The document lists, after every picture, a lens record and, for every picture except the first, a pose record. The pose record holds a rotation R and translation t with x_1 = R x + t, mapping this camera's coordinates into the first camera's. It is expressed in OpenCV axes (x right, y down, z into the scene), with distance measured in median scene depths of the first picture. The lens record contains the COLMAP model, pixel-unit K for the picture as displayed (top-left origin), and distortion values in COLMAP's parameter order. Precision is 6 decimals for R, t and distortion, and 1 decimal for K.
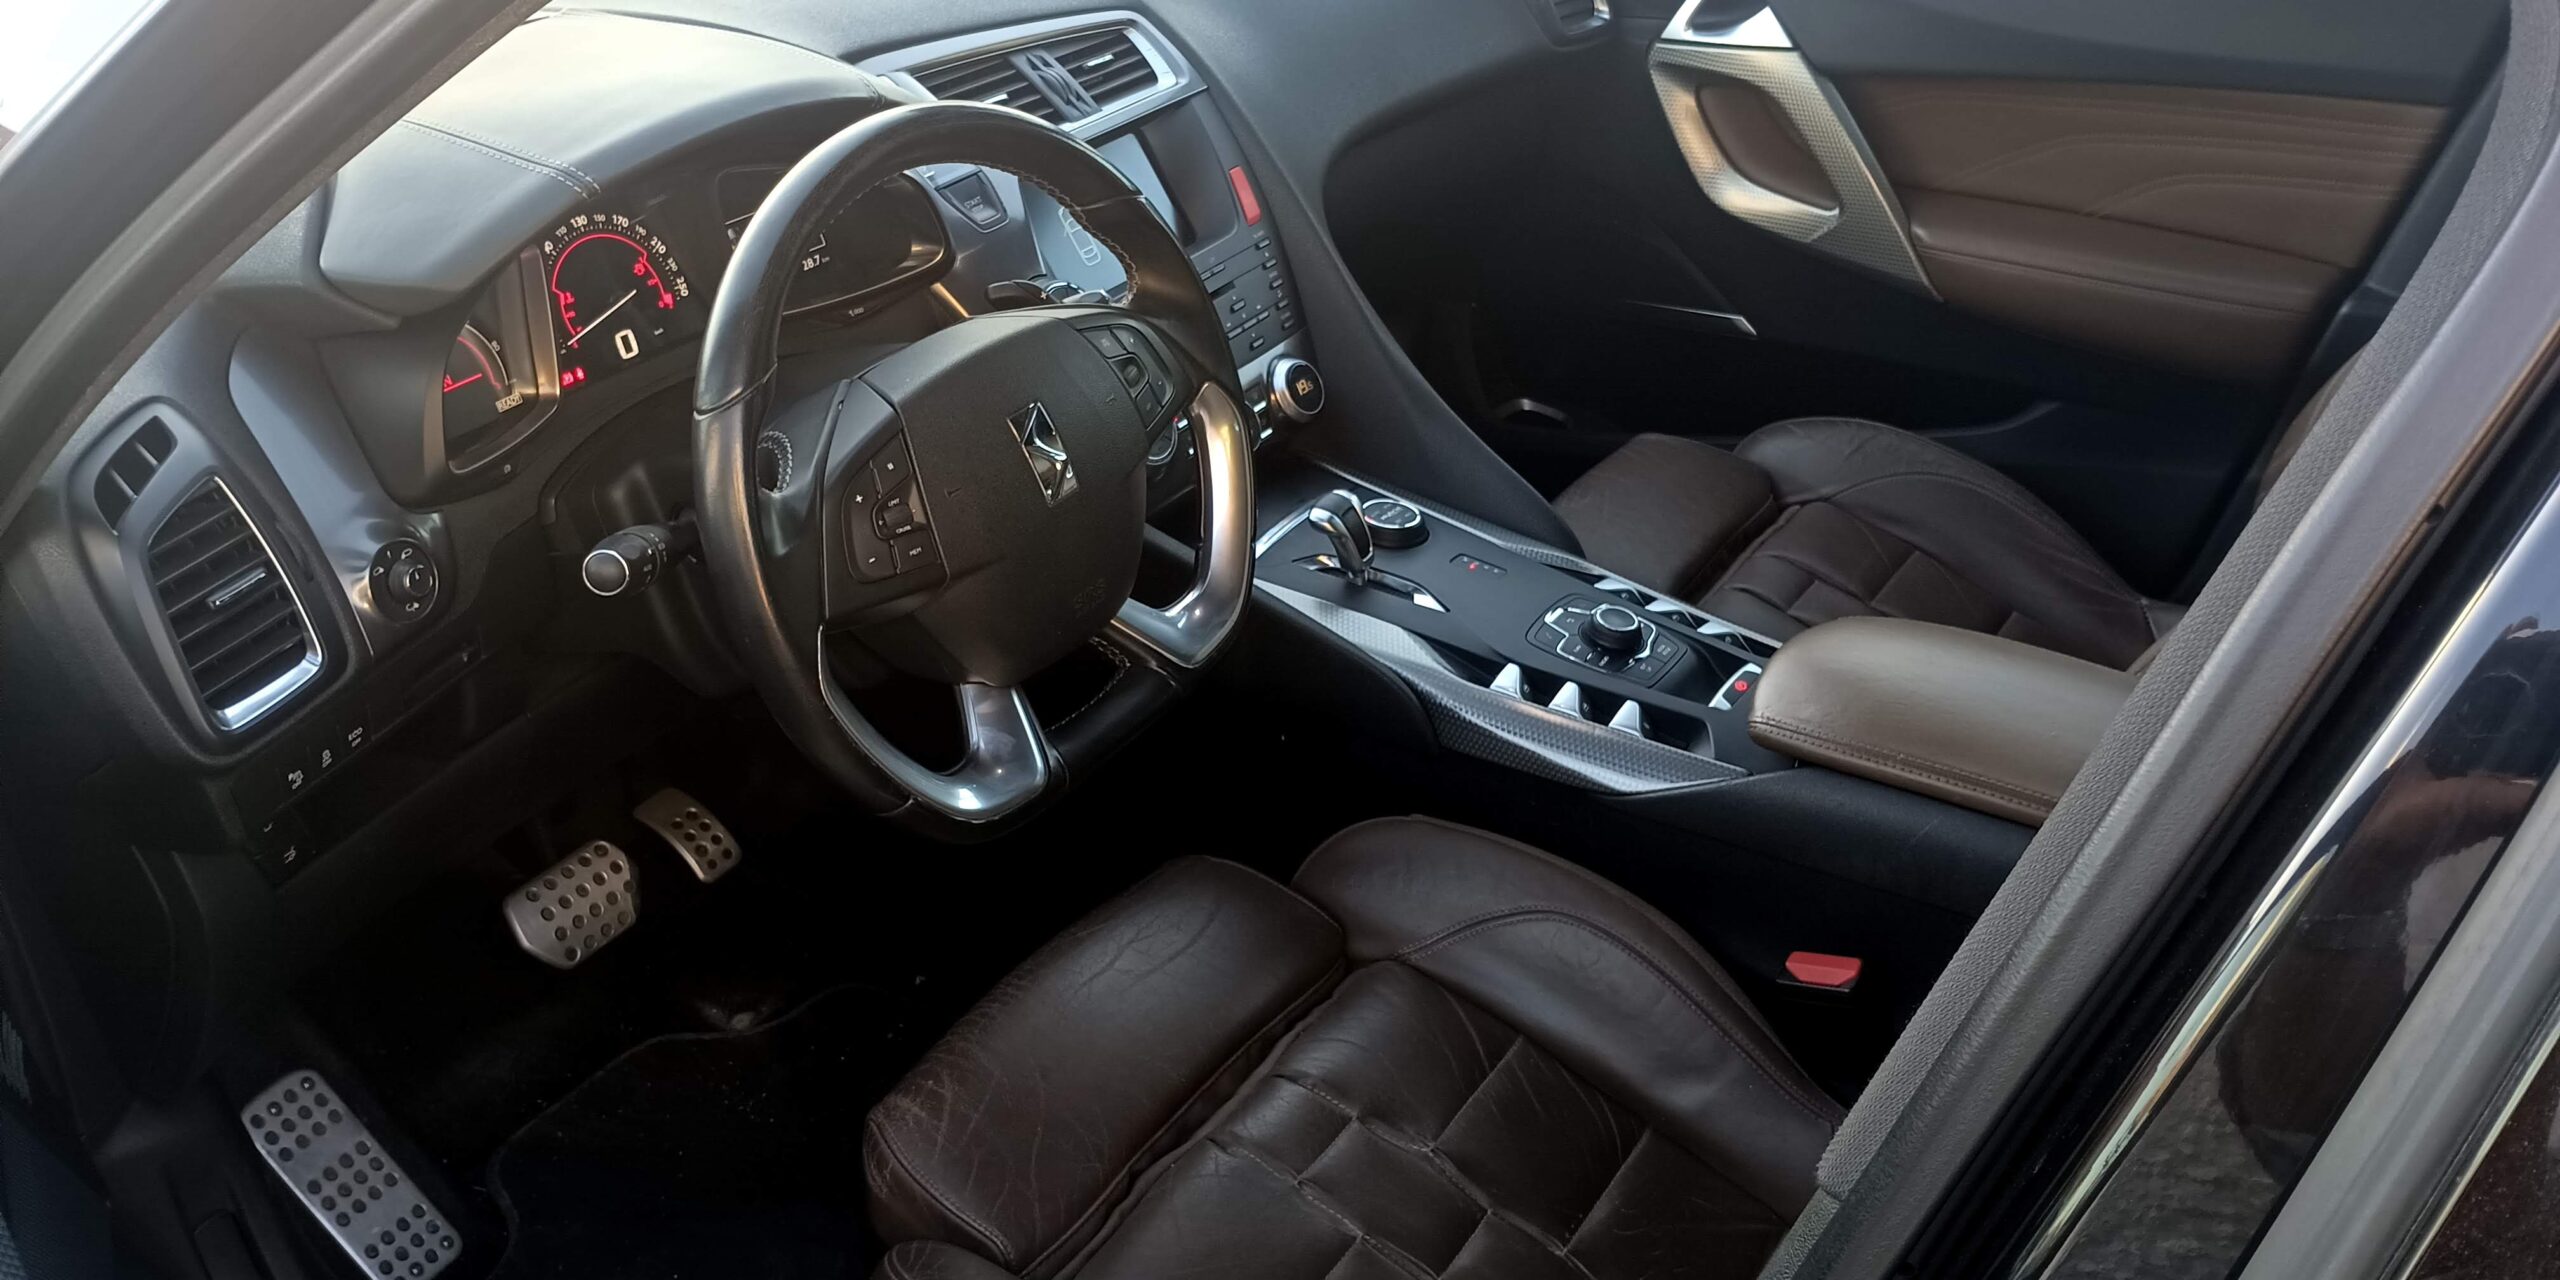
lens RADIAL K [[2125.9, 0, 1280.0], [0, 2125.9, 640.0], [0, 0, 1]] dist [0.101943, -0.195065]
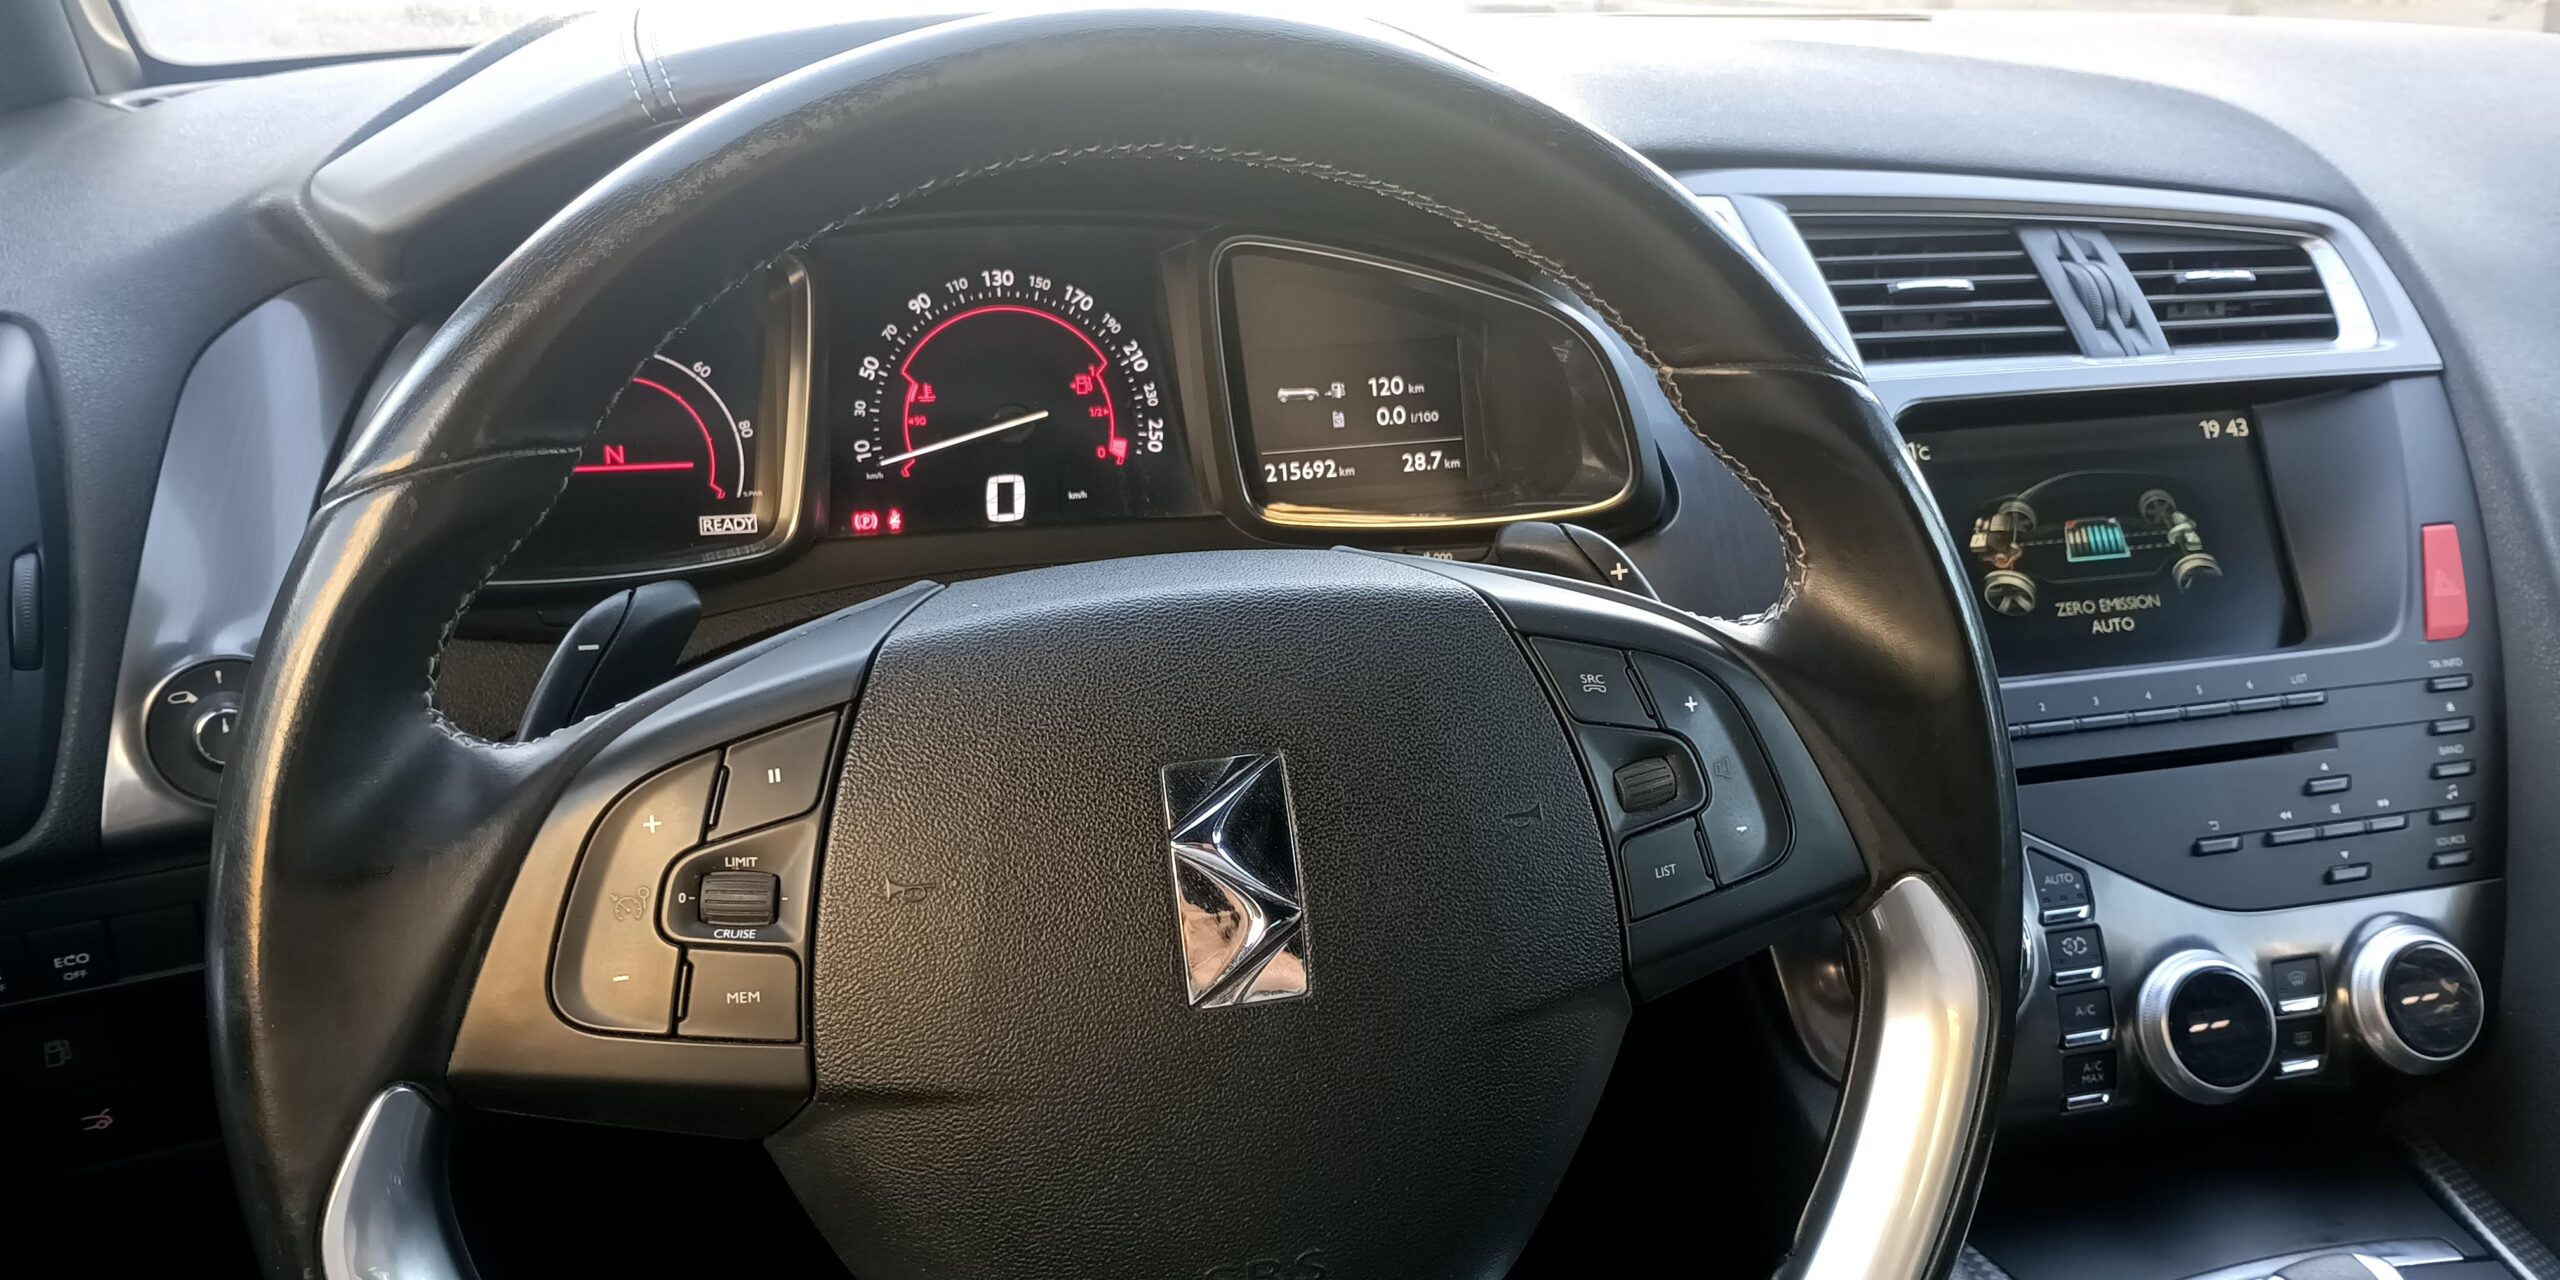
lens RADIAL K [[2125.9, 0, 1280.0], [0, 2125.9, 640.0], [0, 0, 1]] dist [0.101943, -0.195065]
pose [[0.757048, 0.250074, -0.603606, 0.088872], [-0.353302, 0.933818, -0.056234, -0.083563], [0.549595, 0.255827, 0.795297, 0.517923]]
